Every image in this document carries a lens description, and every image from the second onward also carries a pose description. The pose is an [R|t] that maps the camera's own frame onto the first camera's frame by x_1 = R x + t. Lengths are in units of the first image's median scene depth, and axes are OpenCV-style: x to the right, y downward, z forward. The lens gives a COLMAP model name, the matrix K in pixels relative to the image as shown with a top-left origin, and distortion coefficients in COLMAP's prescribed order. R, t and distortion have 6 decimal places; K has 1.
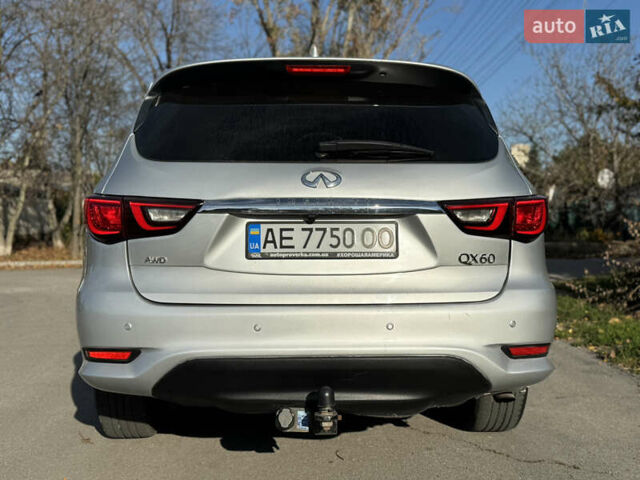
lens RADIAL K [[747.2, 0, 320.0], [0, 747.2, 240.0], [0, 0, 1]] dist [0.147034, -0.289919]
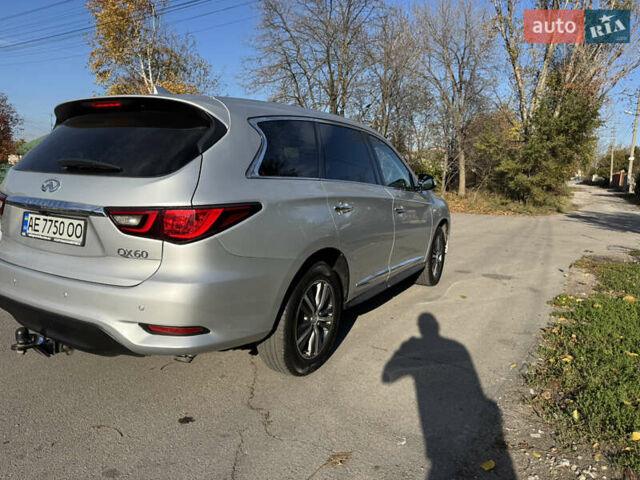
lens RADIAL K [[437.0, 0, 320.0], [0, 437.0, 240.0], [0, 0, 1]] dist [0.058986, -0.083126]
pose [[0.856828, 0.109424, -0.503857, 0.866959], [-0.049011, 0.990081, 0.131674, -0.113185], [0.513268, -0.088127, 0.853692, 0.534432]]
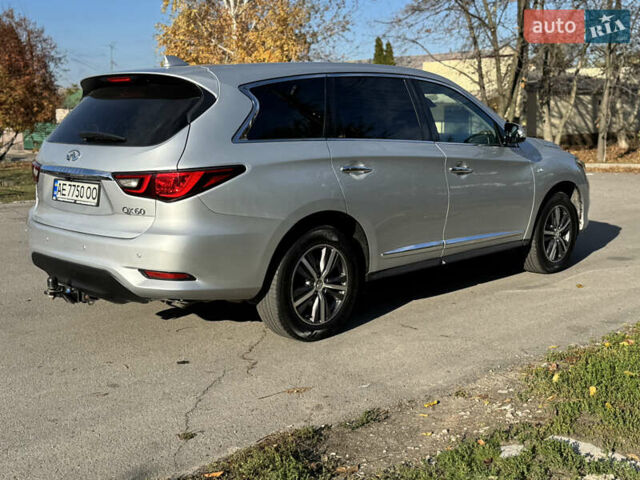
lens RADIAL K [[747.2, 0, 320.0], [0, 747.2, 240.0], [0, 0, 1]] dist [0.147034, -0.289919]
pose [[0.688601, 0.113883, -0.716142, 1.579643], [-0.007513, 0.988658, 0.149995, -0.149517], [0.725102, -0.097906, 0.681646, 0.237021]]
